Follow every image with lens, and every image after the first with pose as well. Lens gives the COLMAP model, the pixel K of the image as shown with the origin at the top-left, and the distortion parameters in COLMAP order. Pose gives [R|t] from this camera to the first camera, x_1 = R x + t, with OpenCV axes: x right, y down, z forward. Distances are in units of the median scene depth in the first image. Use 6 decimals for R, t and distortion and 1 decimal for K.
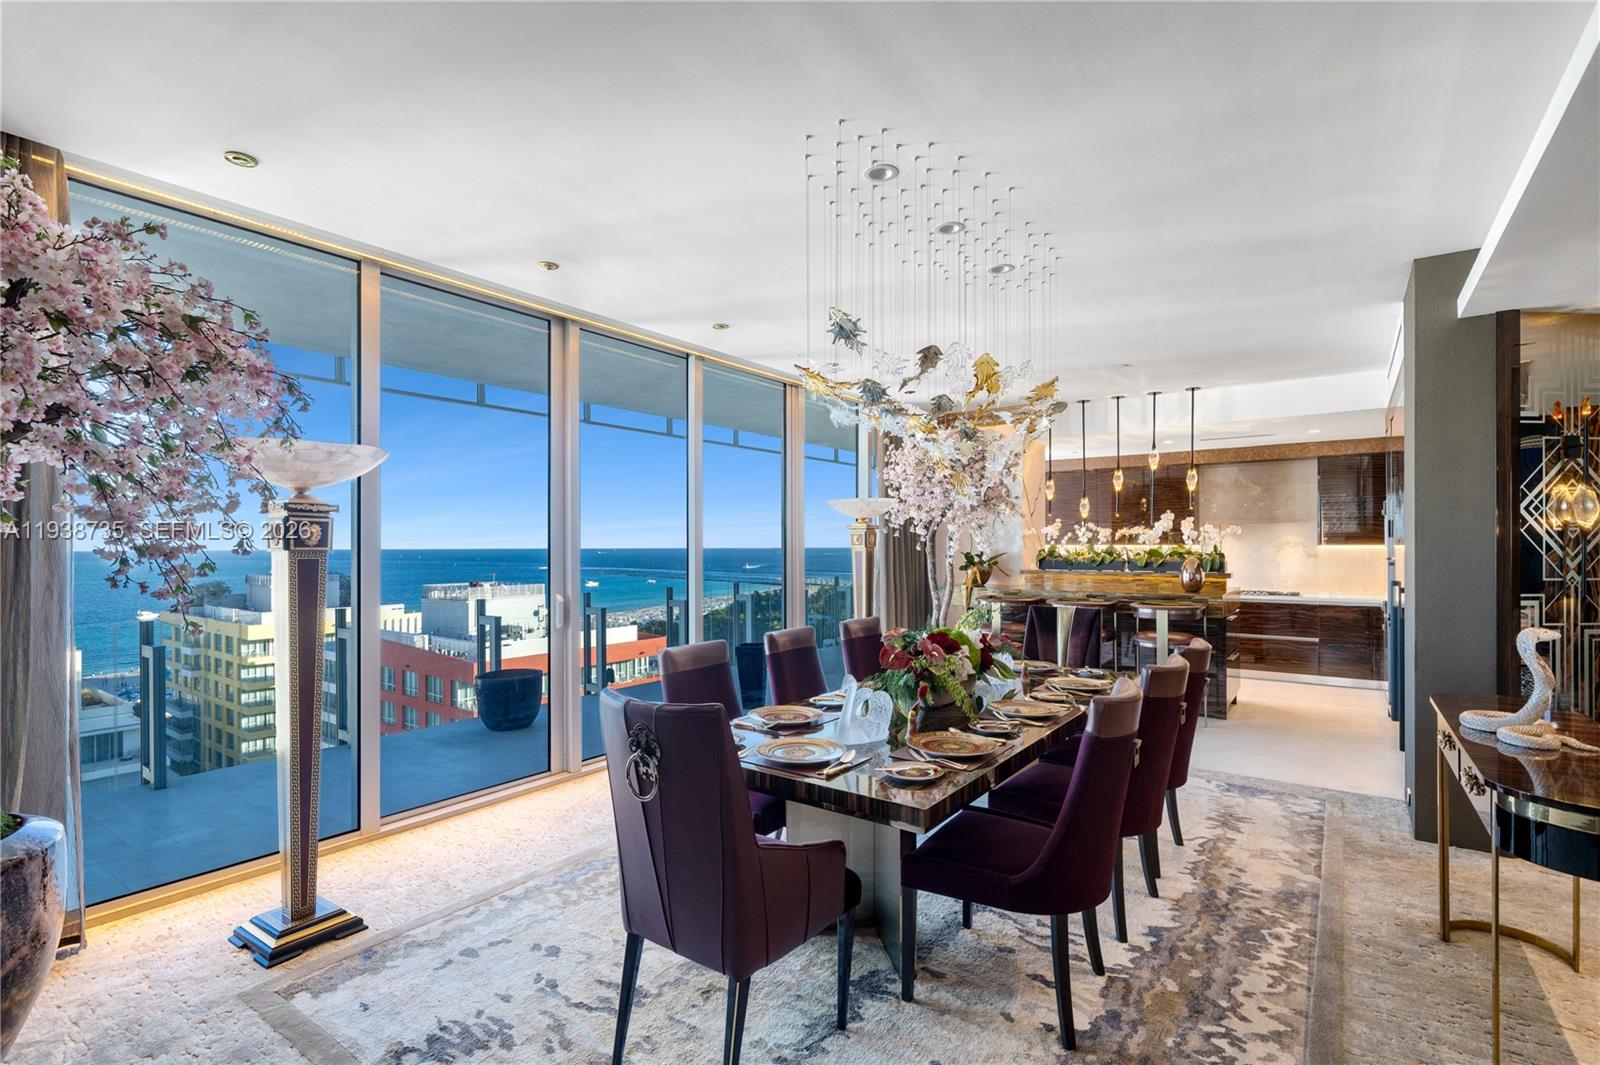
lens RADIAL K [[806.9, 0, 767.5], [0, 806.9, 543.5], [0, 0, 1]] dist [-0.022176, -0.000099]
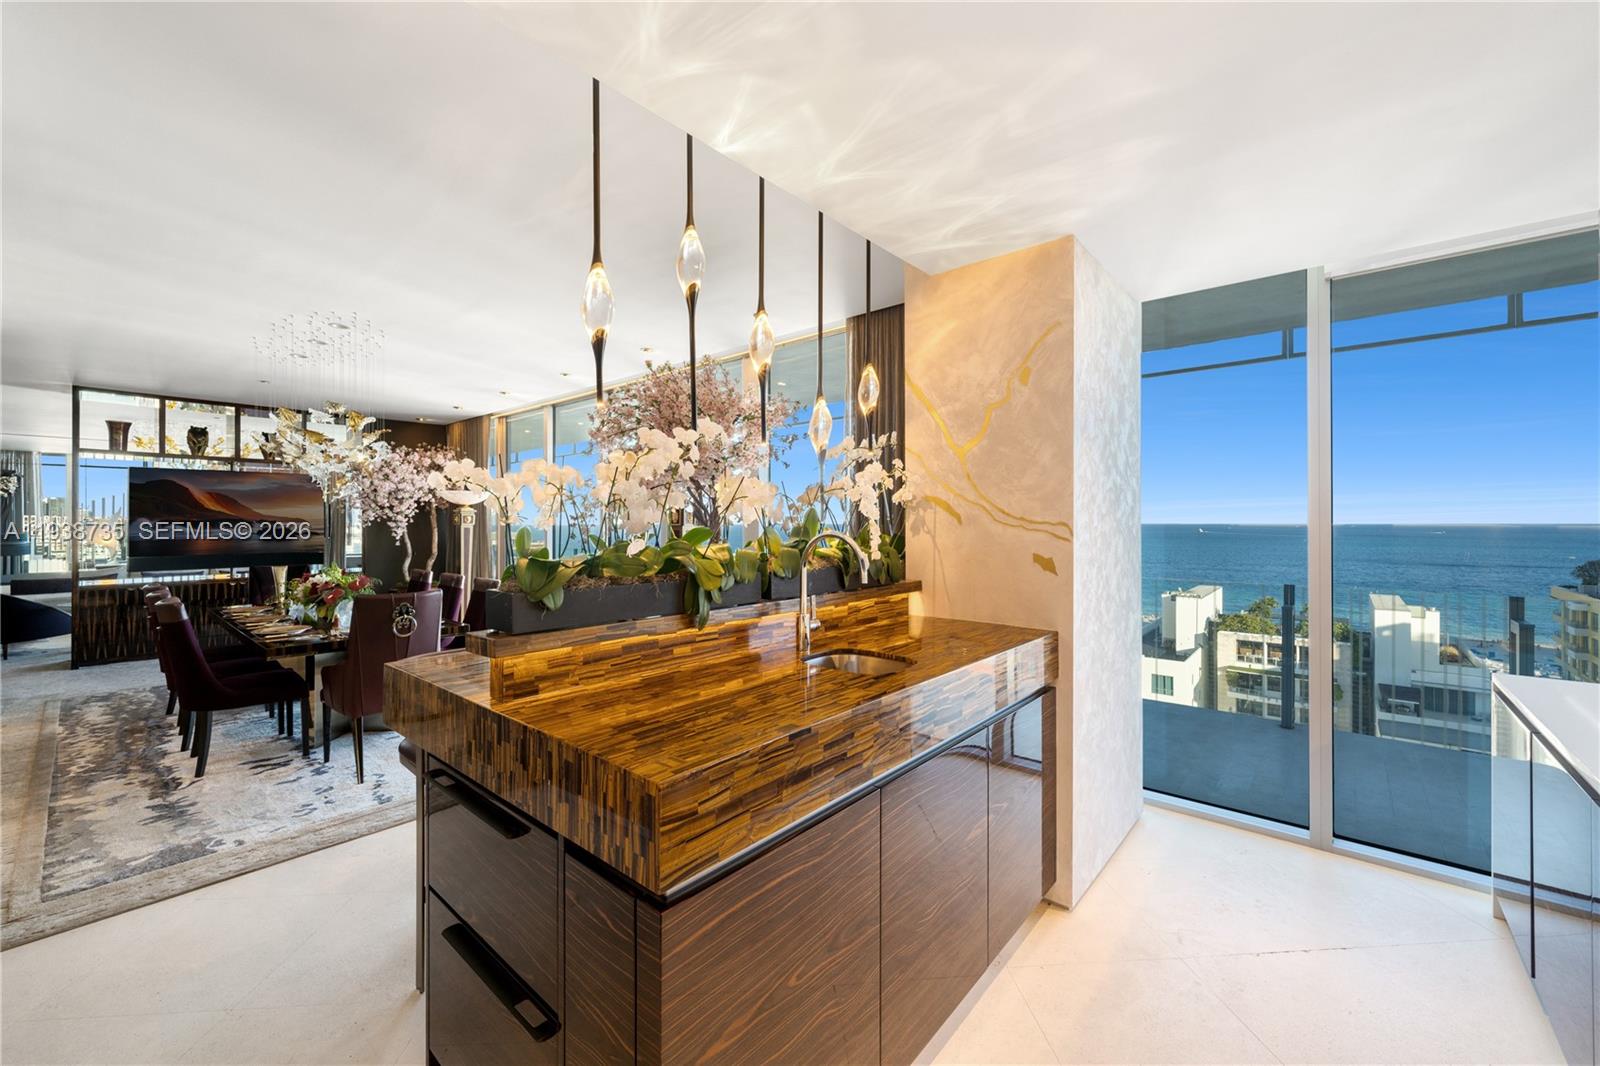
lens RADIAL K [[635.7, 0, 796.2], [0, 635.7, 520.2], [0, 0, 1]] dist [-0.002068, -0.001474]
pose [[-0.095287, 0.006715, -0.995427, 1.353745], [-0.000459, 0.999977, 0.006790, -0.014986], [0.995450, 0.001104, -0.095281, 1.954354]]
